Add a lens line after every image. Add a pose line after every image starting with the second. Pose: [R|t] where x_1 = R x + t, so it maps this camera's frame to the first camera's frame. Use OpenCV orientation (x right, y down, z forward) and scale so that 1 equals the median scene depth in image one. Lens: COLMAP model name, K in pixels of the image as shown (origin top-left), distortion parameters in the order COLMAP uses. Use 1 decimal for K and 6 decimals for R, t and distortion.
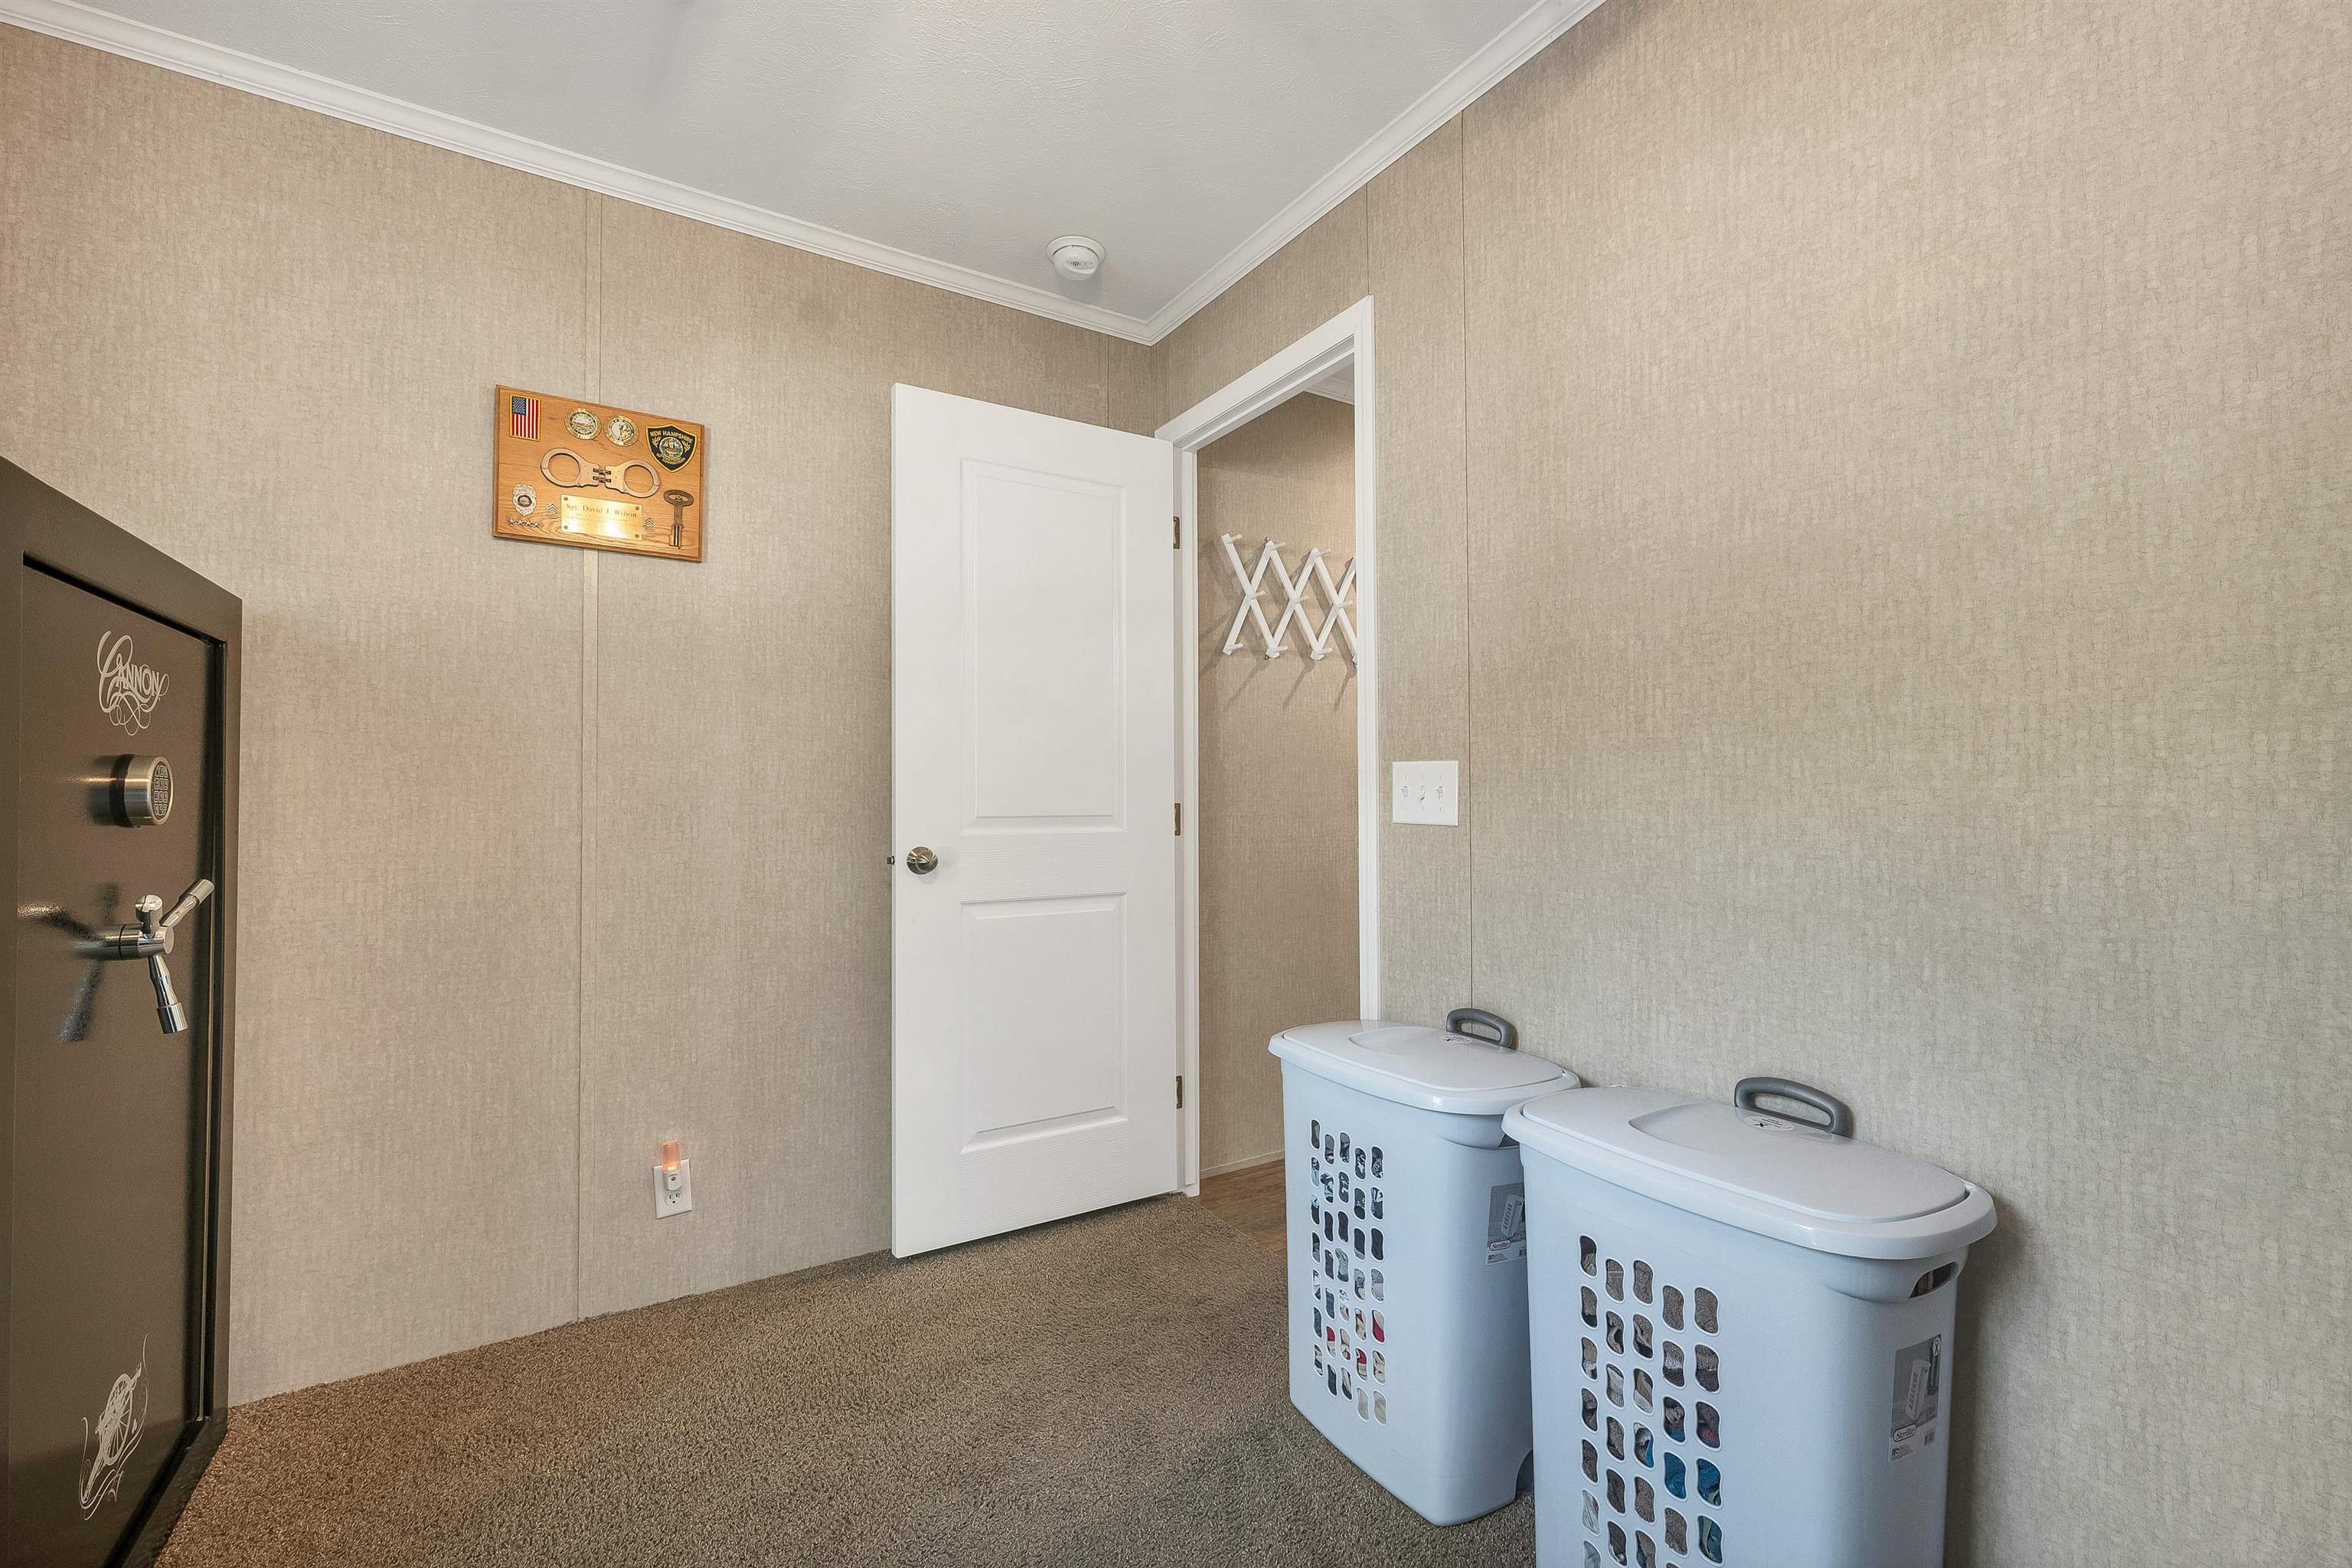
lens RADIAL K [[983.7, 0, 1176.0], [0, 983.7, 784.0], [0, 0, 1]] dist [-0.000362, -0.000246]
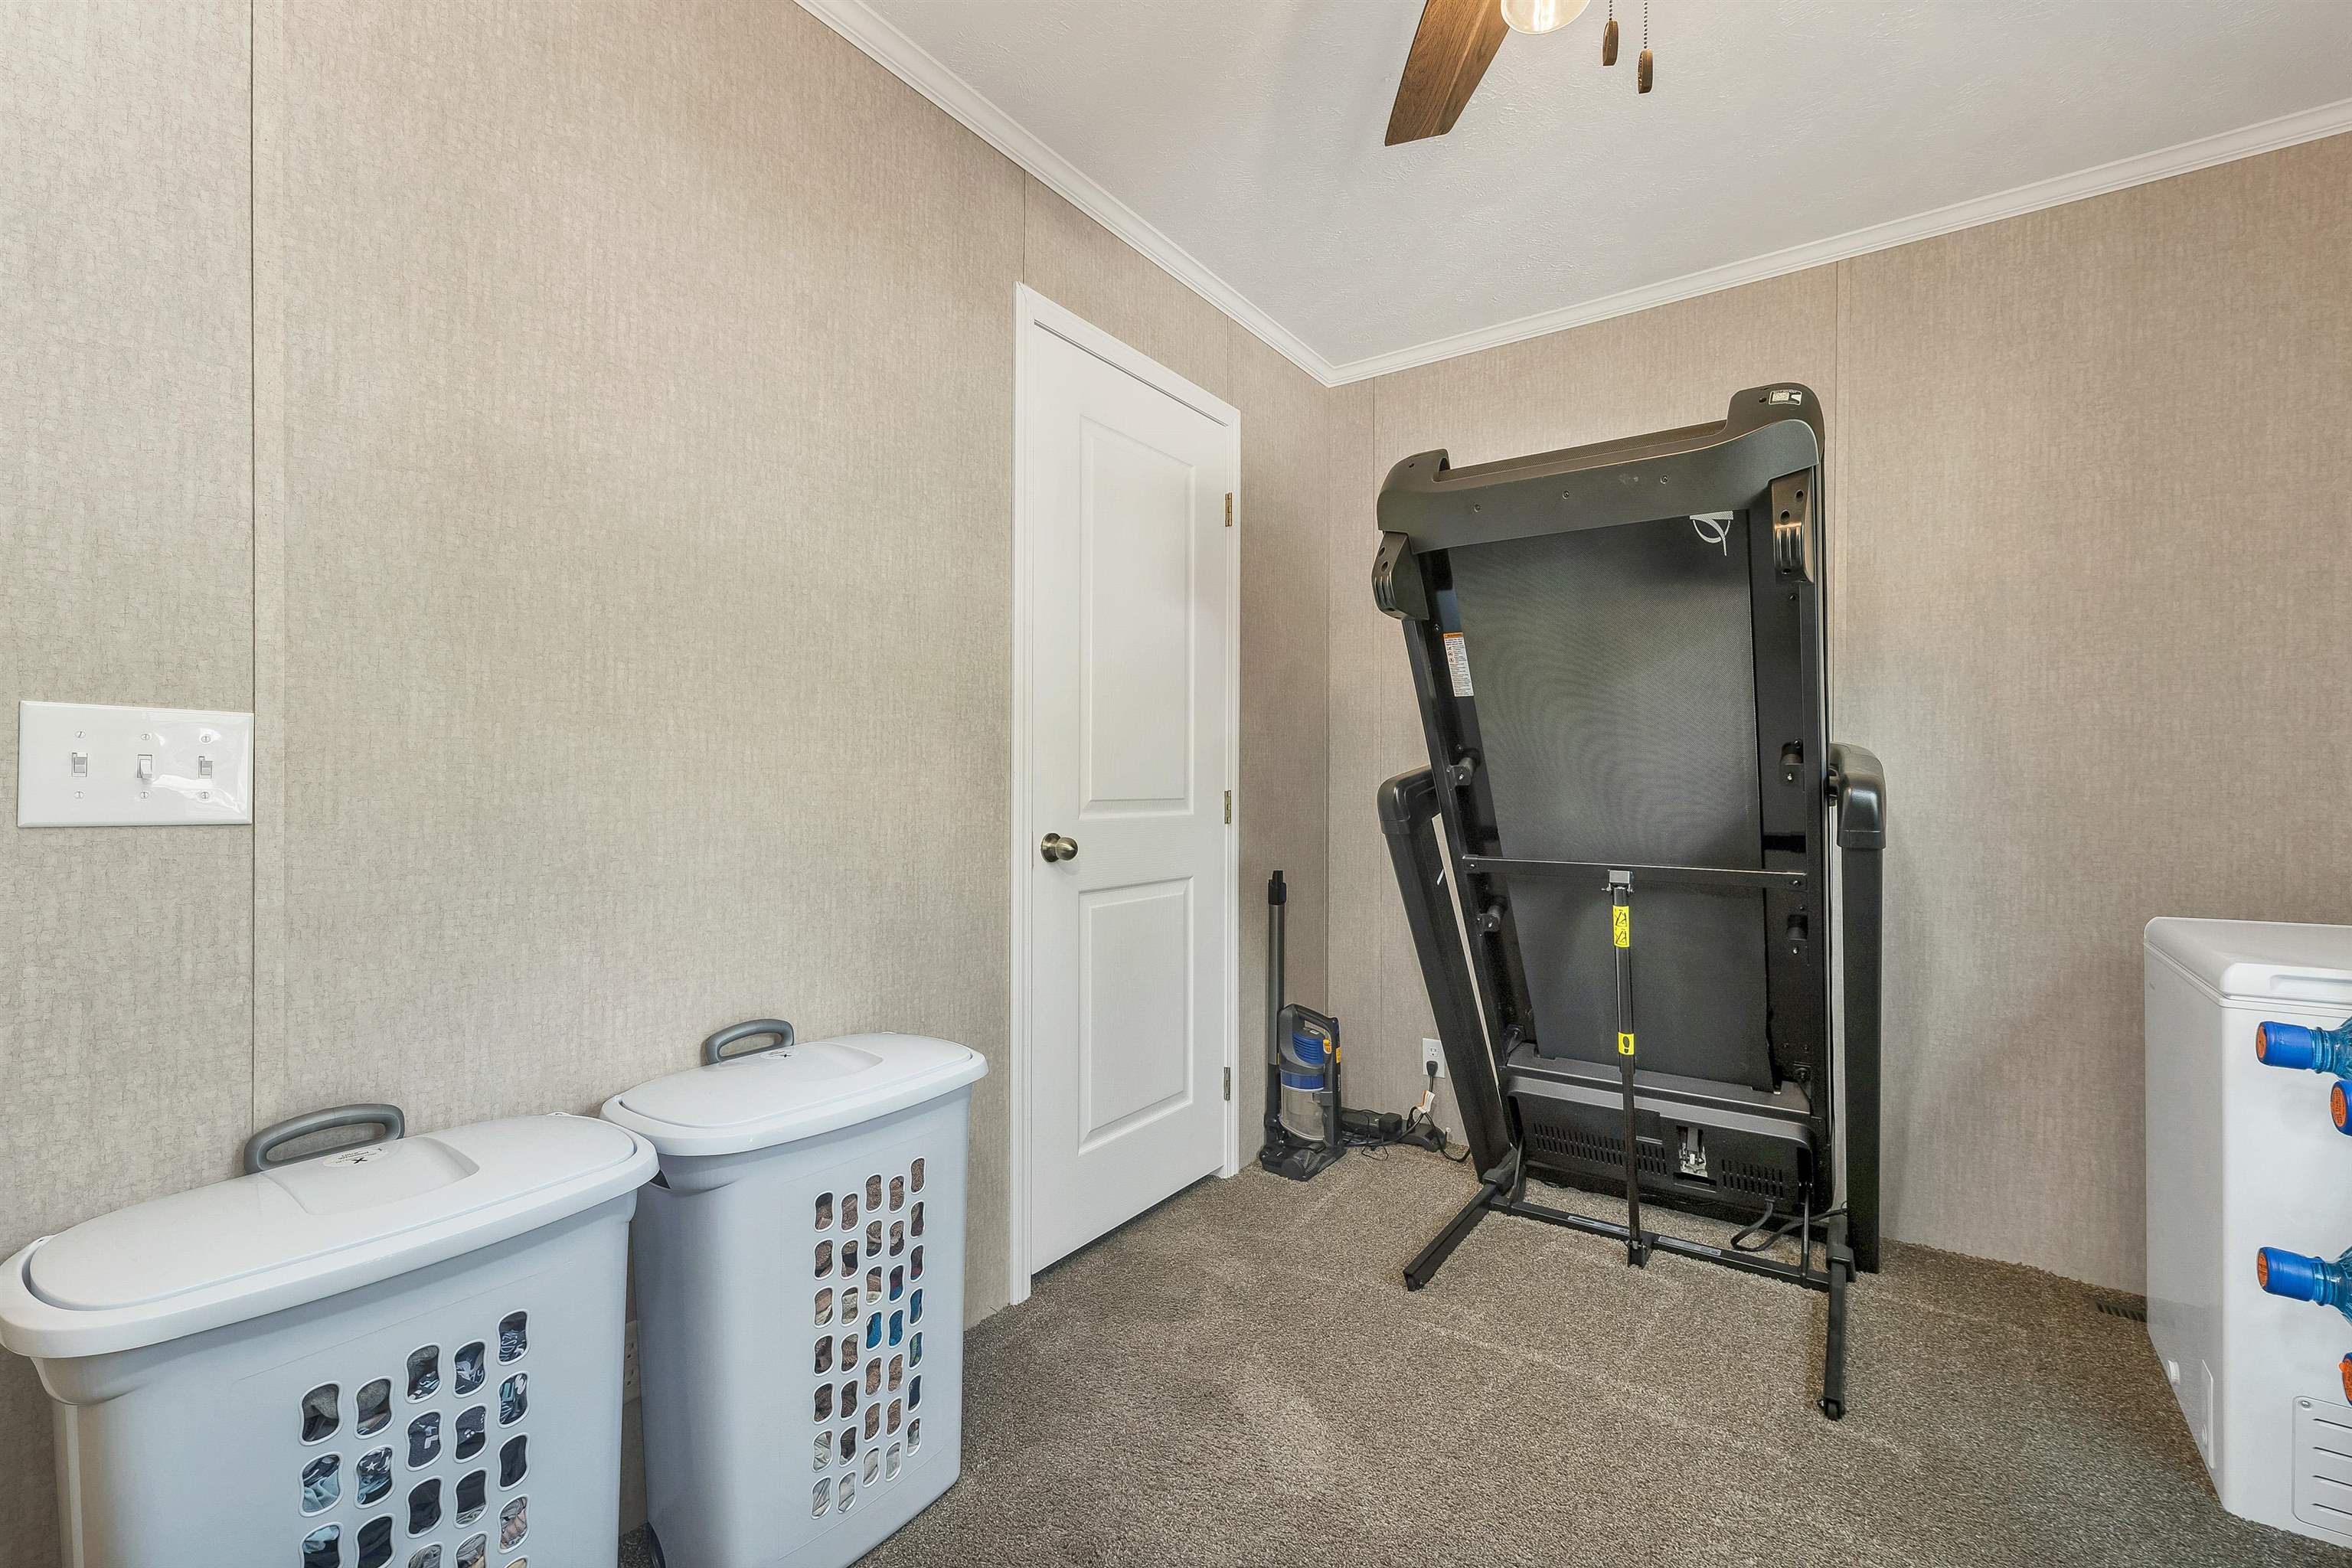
lens RADIAL K [[977.0, 0, 1162.3], [0, 977.0, 790.9], [0, 0, 1]] dist [-0.001922, -0.000179]
pose [[-0.370415, -0.004873, 0.928853, -0.745759], [-0.015320, 0.999882, -0.000863, 0.024780], [-0.928740, -0.014550, -0.370446, 1.143965]]
